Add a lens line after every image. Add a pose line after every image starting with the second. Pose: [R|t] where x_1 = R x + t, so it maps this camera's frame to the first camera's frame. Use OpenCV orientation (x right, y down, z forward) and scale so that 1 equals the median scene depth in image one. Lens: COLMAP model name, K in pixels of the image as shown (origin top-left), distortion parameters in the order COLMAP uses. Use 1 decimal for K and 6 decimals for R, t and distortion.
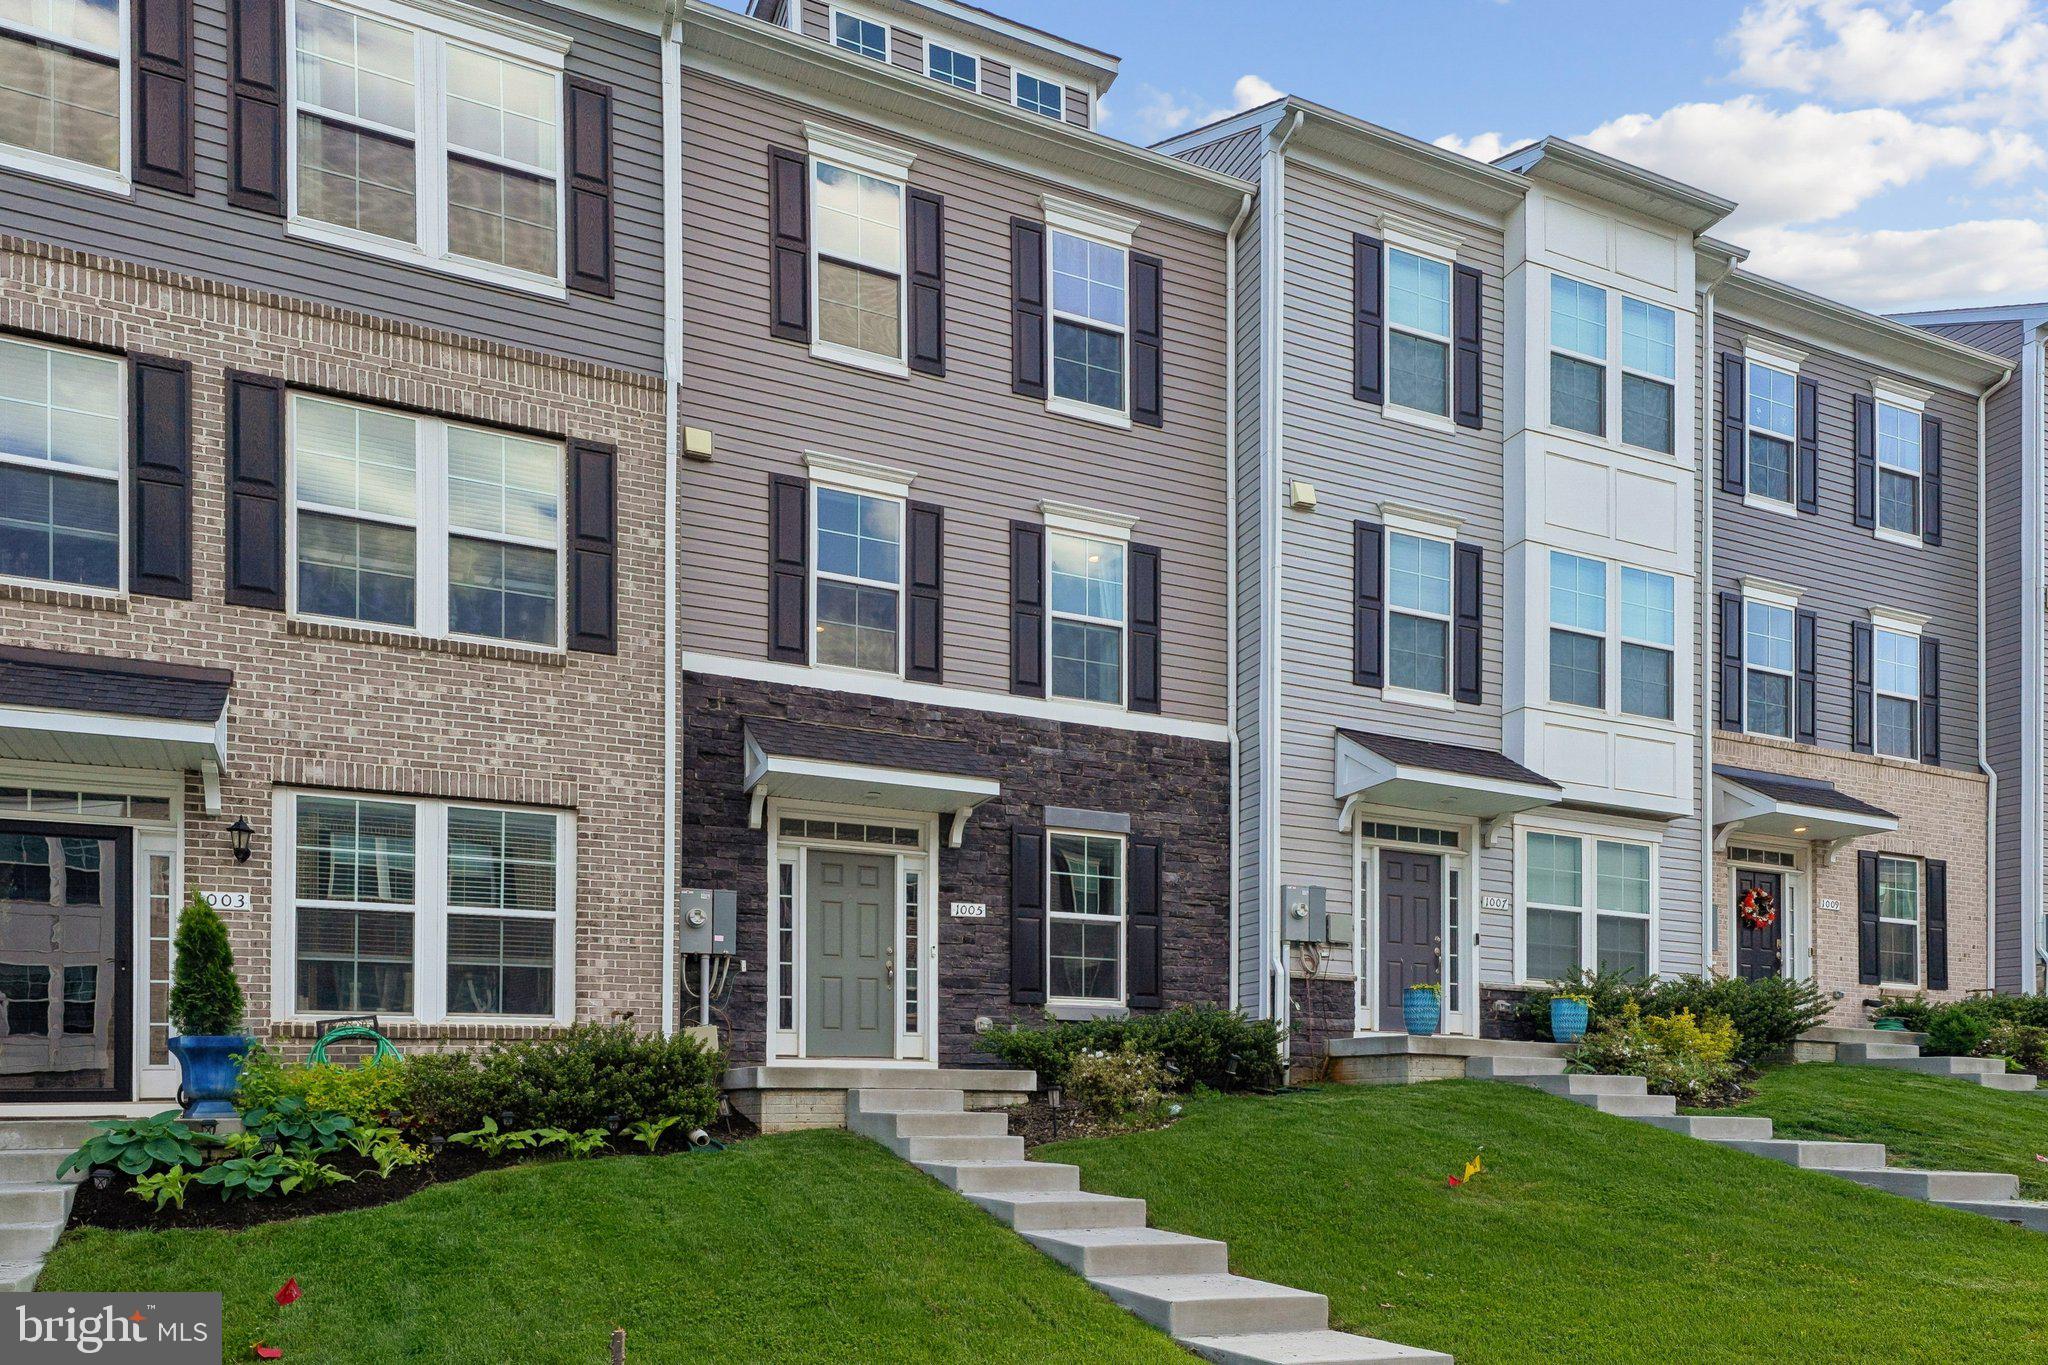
lens RADIAL K [[1064.3, 0, 1023.3], [0, 1064.3, 690.8], [0, 0, 1]] dist [0.032843, 0.000157]
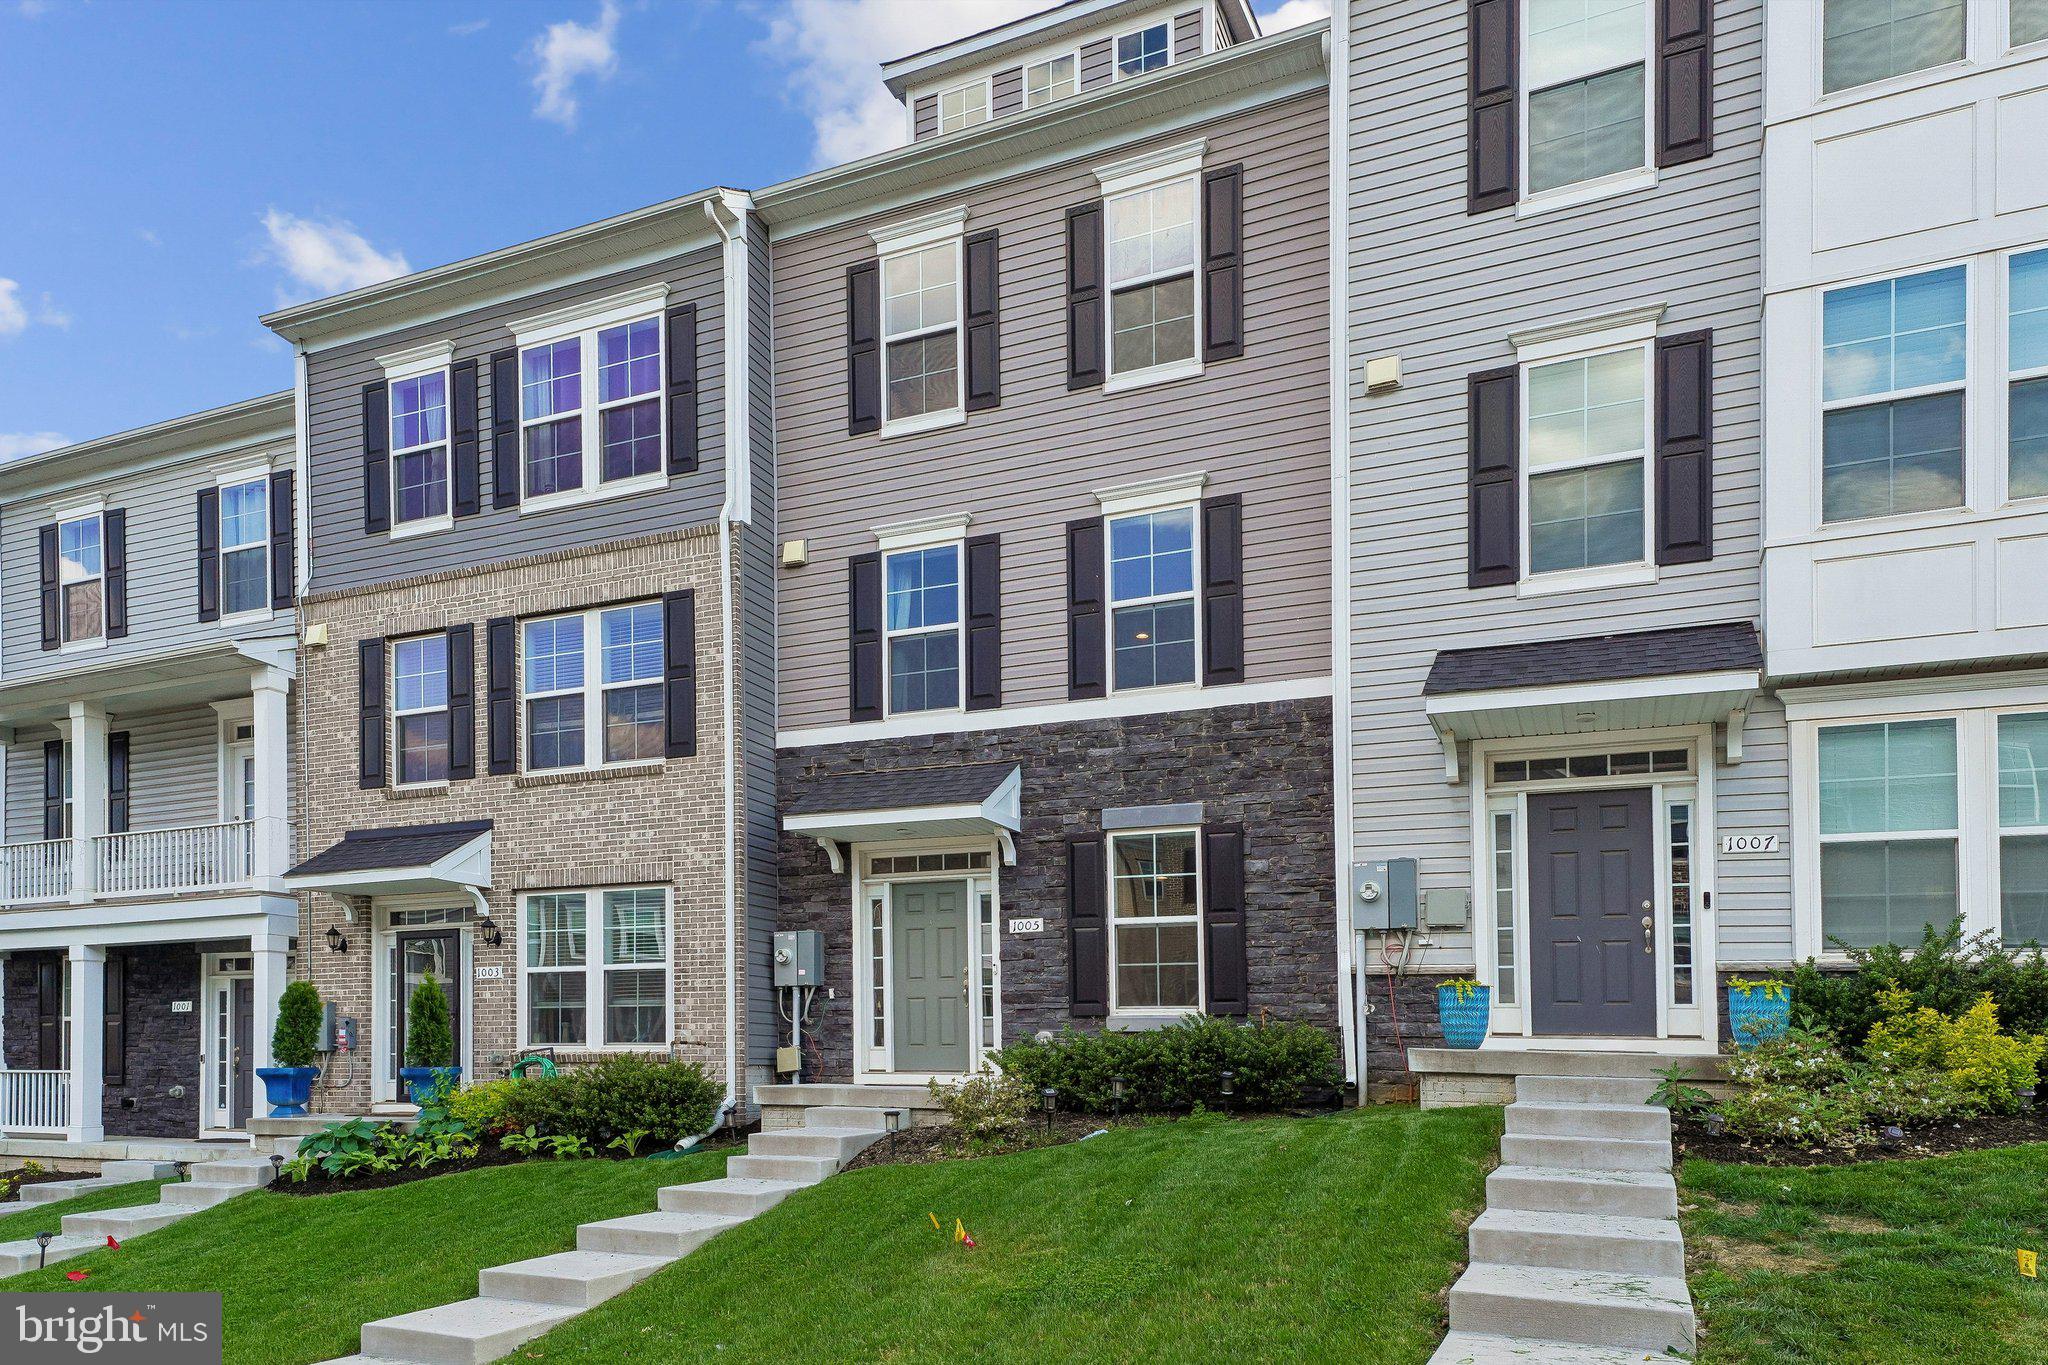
lens RADIAL K [[1055.3, 0, 1024.0], [0, 1055.3, 682.5], [0, 0, 1]] dist [0.022550, -0.000484]
pose [[0.765104, -0.215854, -0.606649, 0.591321], [0.223951, 0.972524, -0.063591, 0.042339], [0.603707, -0.087206, 0.792423, 0.213284]]
